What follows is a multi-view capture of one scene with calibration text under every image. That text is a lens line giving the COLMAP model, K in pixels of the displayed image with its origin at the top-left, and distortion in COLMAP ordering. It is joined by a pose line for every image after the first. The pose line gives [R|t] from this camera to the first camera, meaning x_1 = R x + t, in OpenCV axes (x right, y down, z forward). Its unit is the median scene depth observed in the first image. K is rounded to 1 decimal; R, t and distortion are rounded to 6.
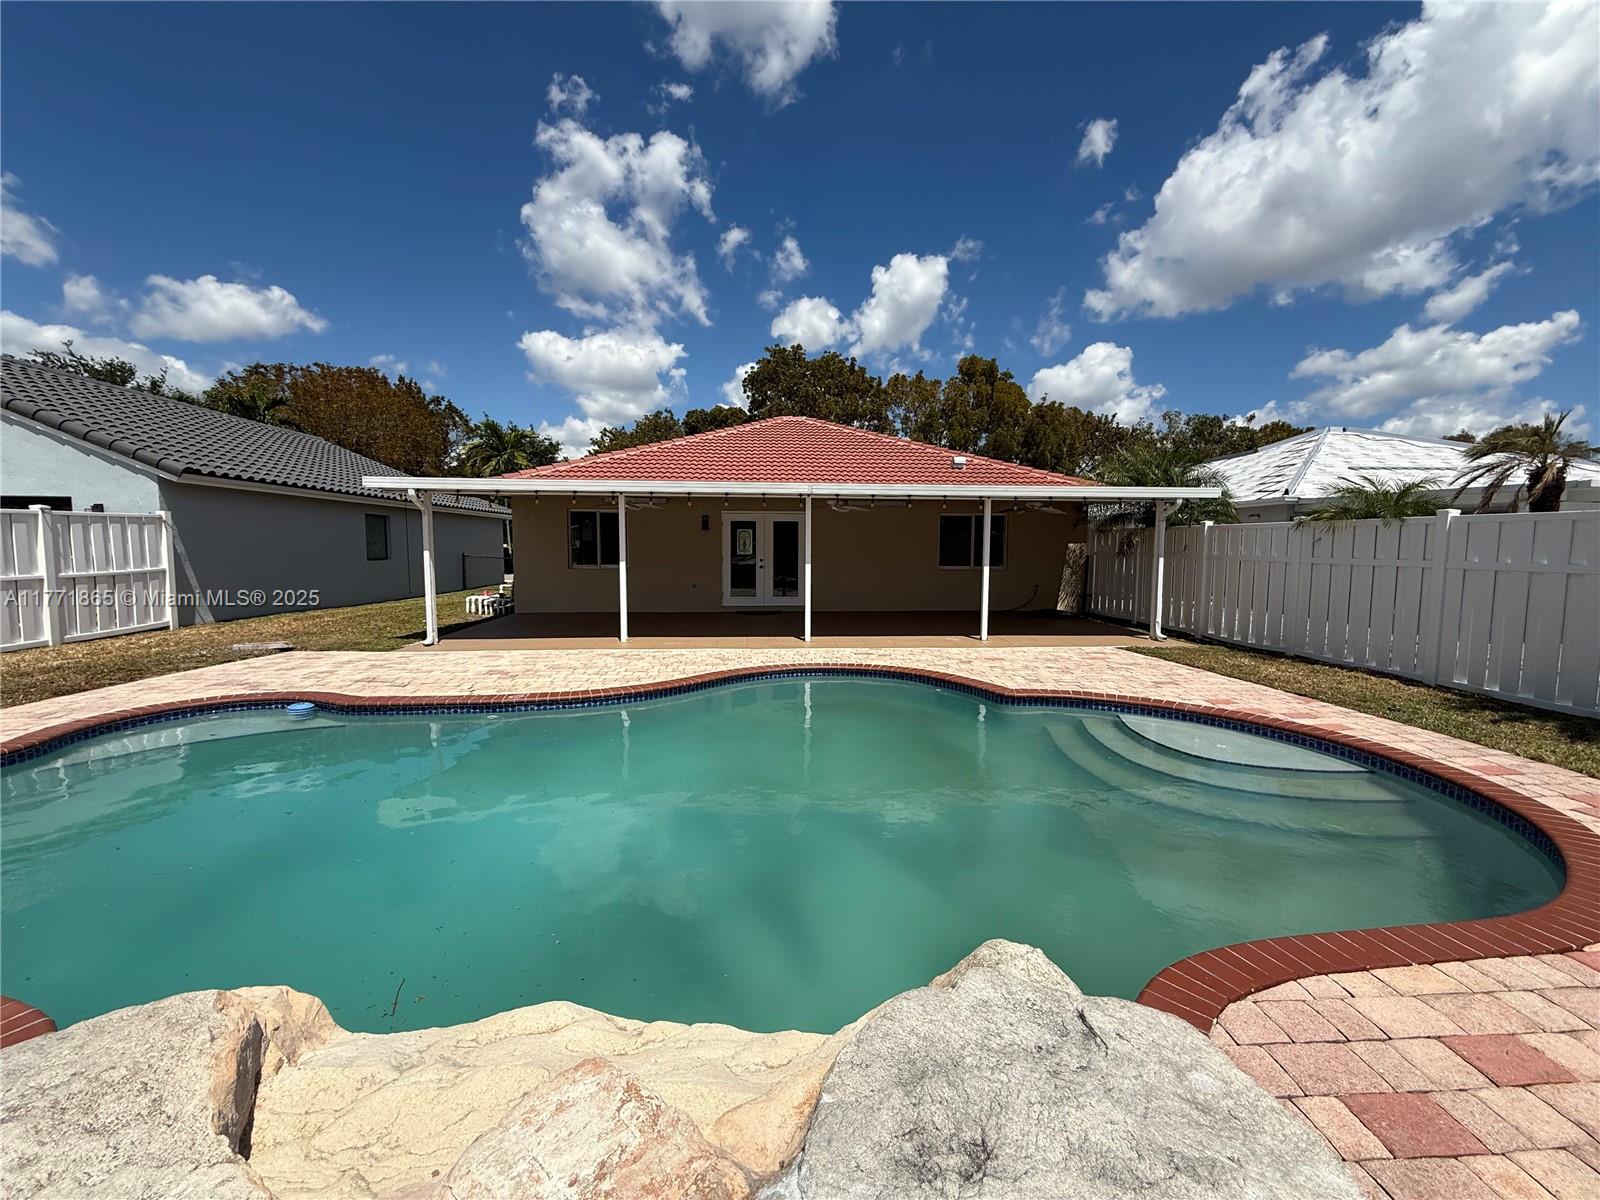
lens RADIAL K [[641.0, 0, 797.7], [0, 641.0, 605.3], [0, 0, 1]] dist [0.002419, 0.000193]
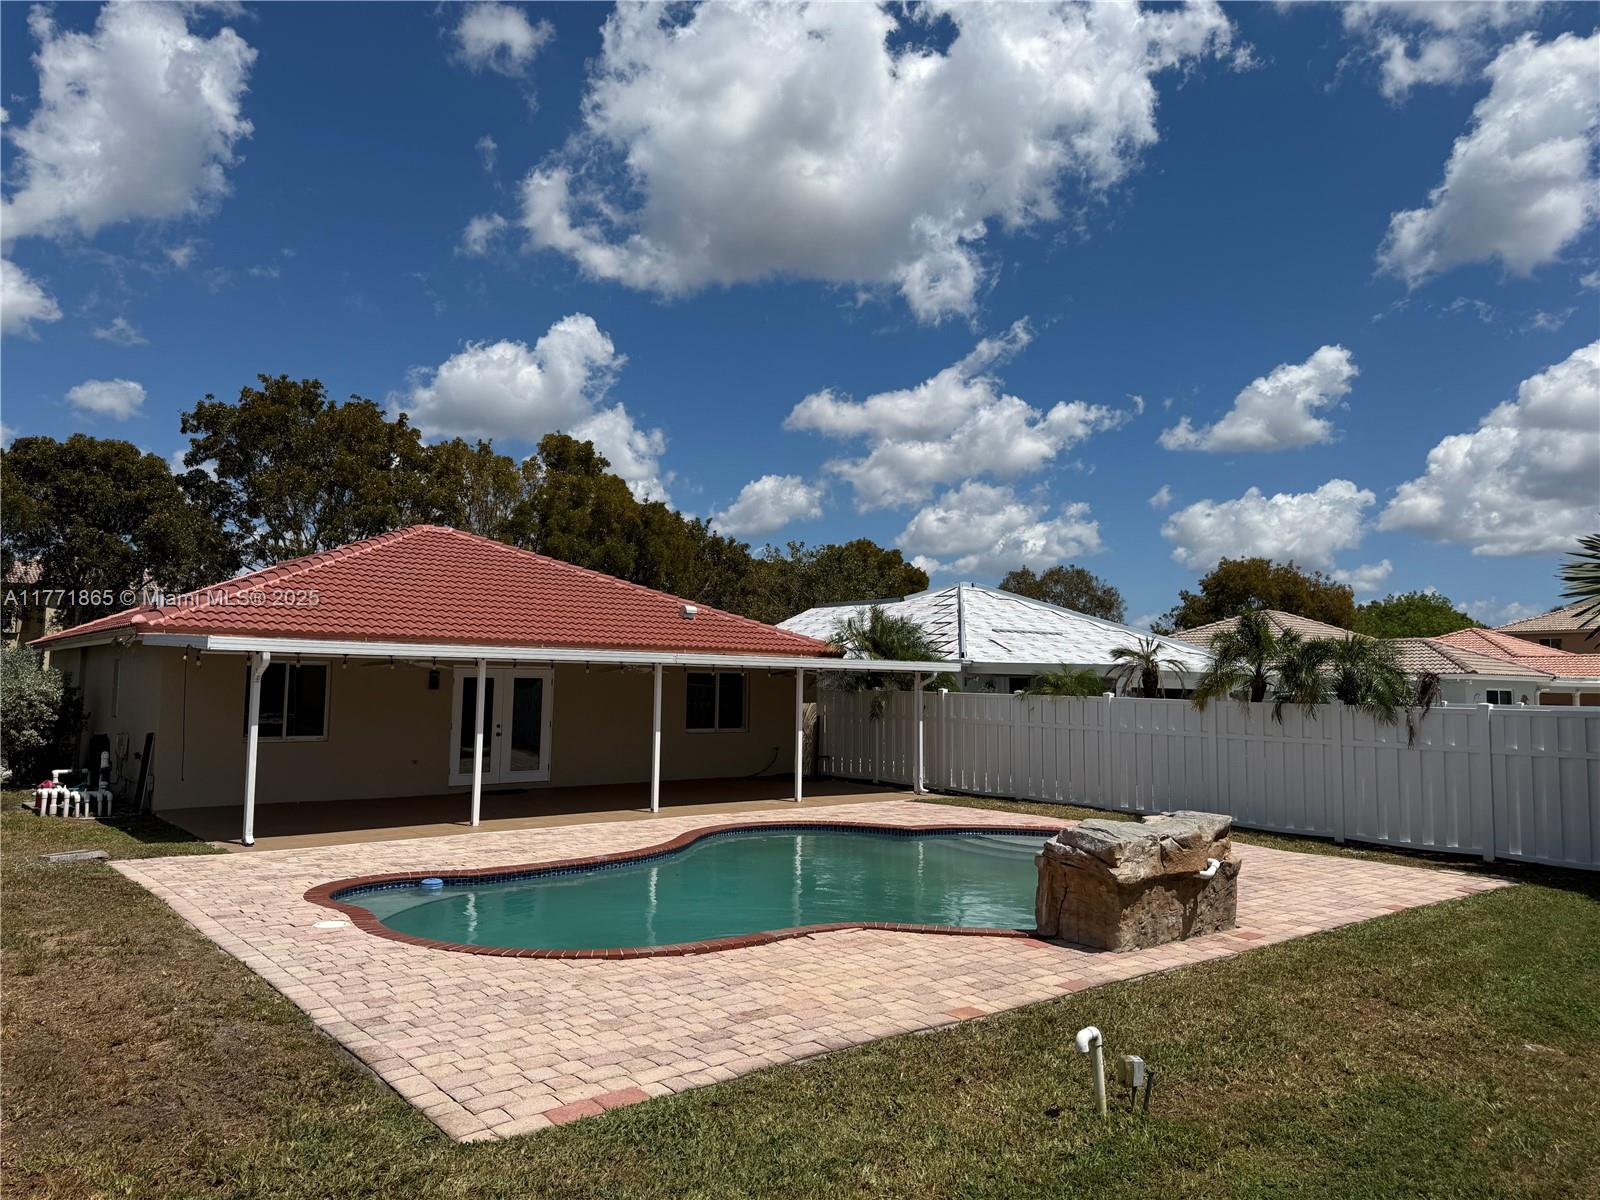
lens RADIAL K [[1131.9, 0, 792.6], [0, 1131.9, 594.2], [0, 0, 1]] dist [0.147860, 0.000232]
pose [[0.809838, 0.052103, 0.584336, -0.830128], [0.041832, 0.988384, -0.146106, -0.009864], [-0.585161, 0.142765, 0.798251, -0.539660]]
